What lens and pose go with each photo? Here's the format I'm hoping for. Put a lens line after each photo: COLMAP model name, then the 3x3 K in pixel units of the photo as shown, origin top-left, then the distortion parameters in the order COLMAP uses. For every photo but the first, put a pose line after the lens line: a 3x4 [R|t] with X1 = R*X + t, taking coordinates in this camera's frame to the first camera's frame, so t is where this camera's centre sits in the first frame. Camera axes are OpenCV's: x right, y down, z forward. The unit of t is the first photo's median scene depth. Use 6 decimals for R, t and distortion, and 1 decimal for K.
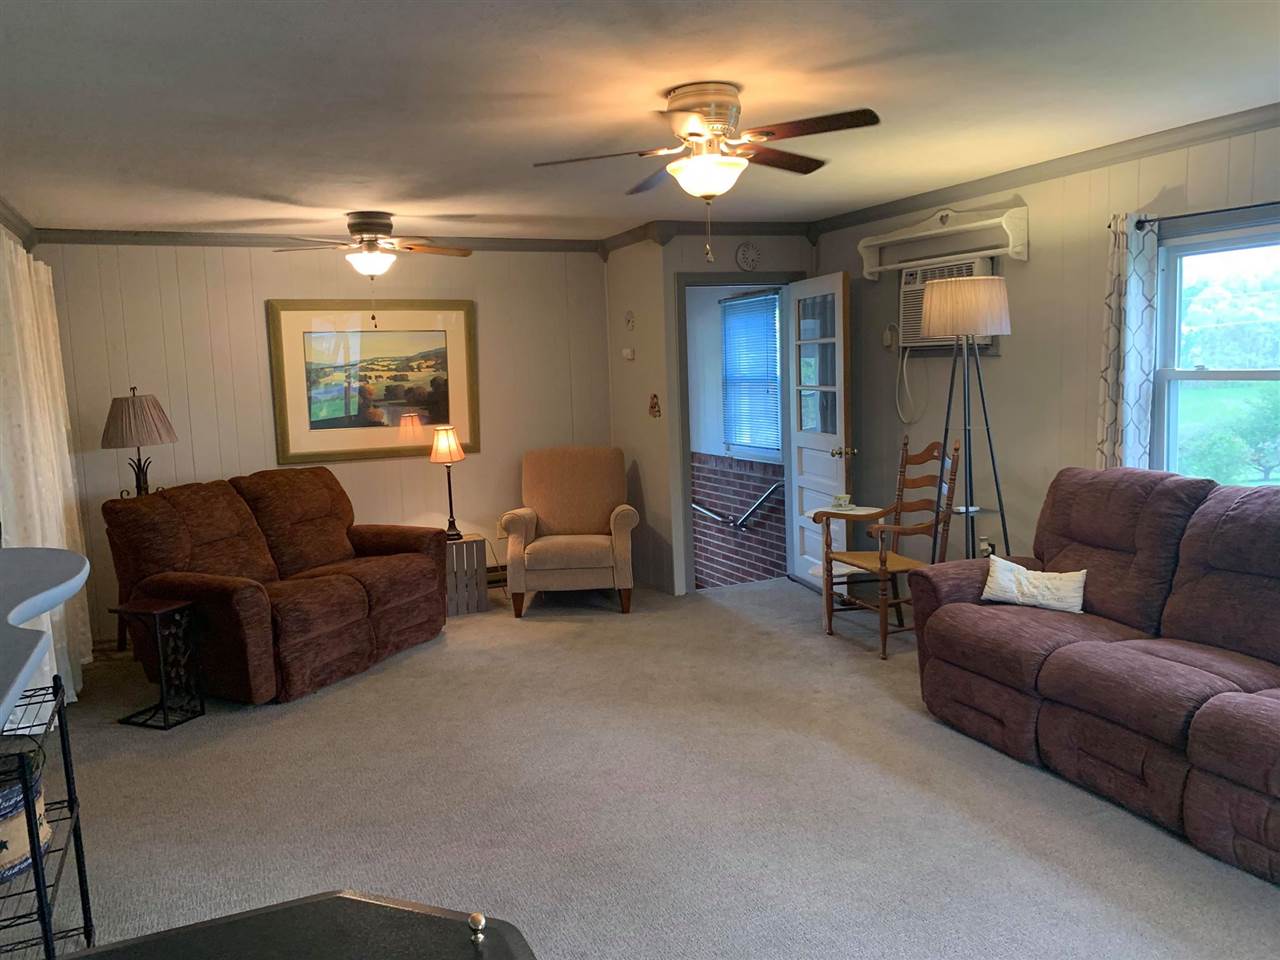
lens RADIAL K [[1007.3, 0, 647.0], [0, 1007.3, 485.4], [0, 0, 1]] dist [0.069595, -0.101271]
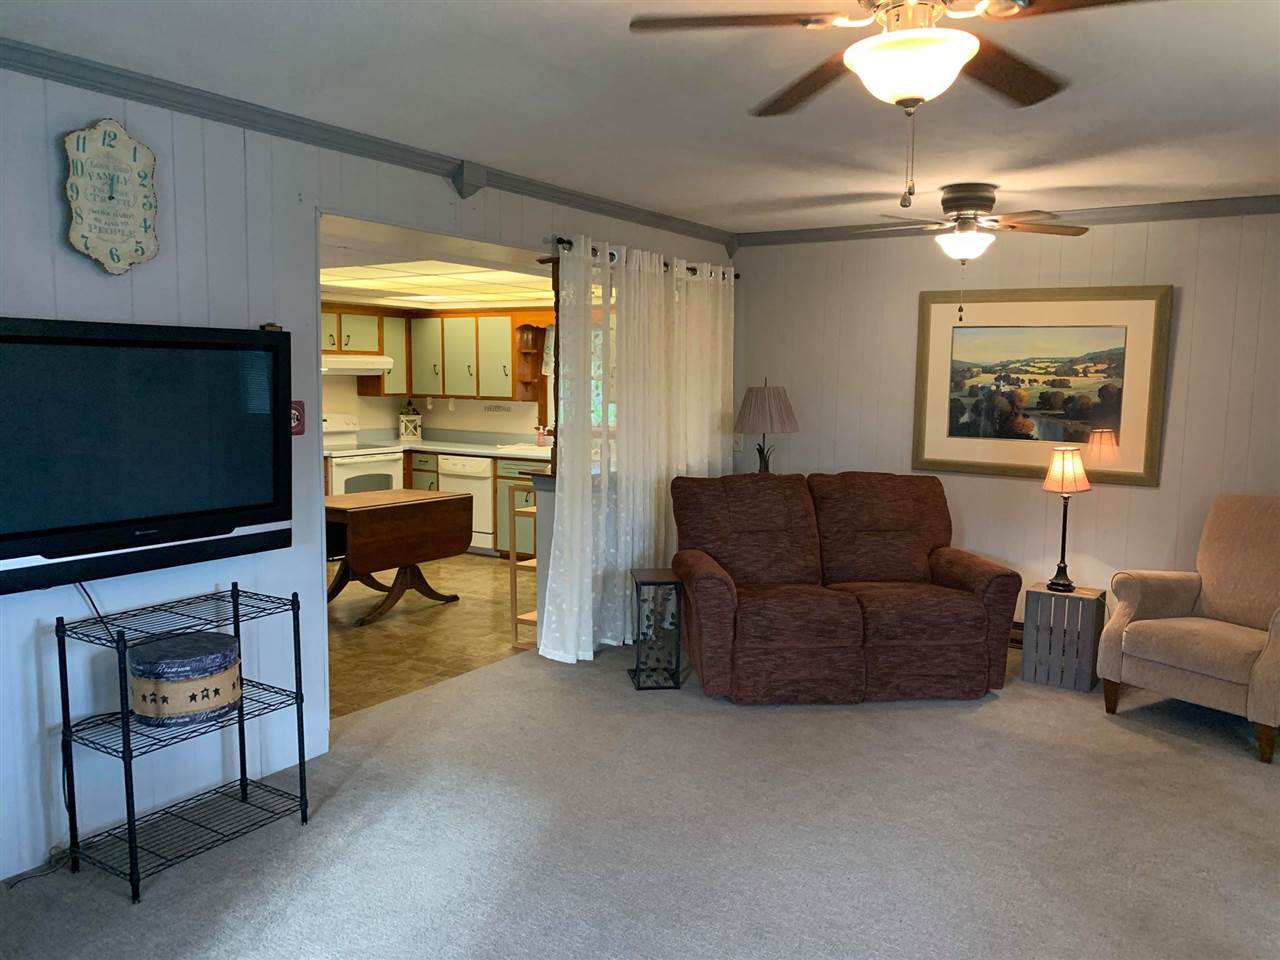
lens RADIAL K [[1007.3, 0, 645.2], [0, 1007.3, 485.5], [0, 0, 1]] dist [0.069595, -0.101271]
pose [[0.528213, 0.139664, -0.837547, 0.292184], [-0.141486, 0.987067, 0.075367, -0.041517], [0.837241, 0.078692, 0.541143, 0.296886]]
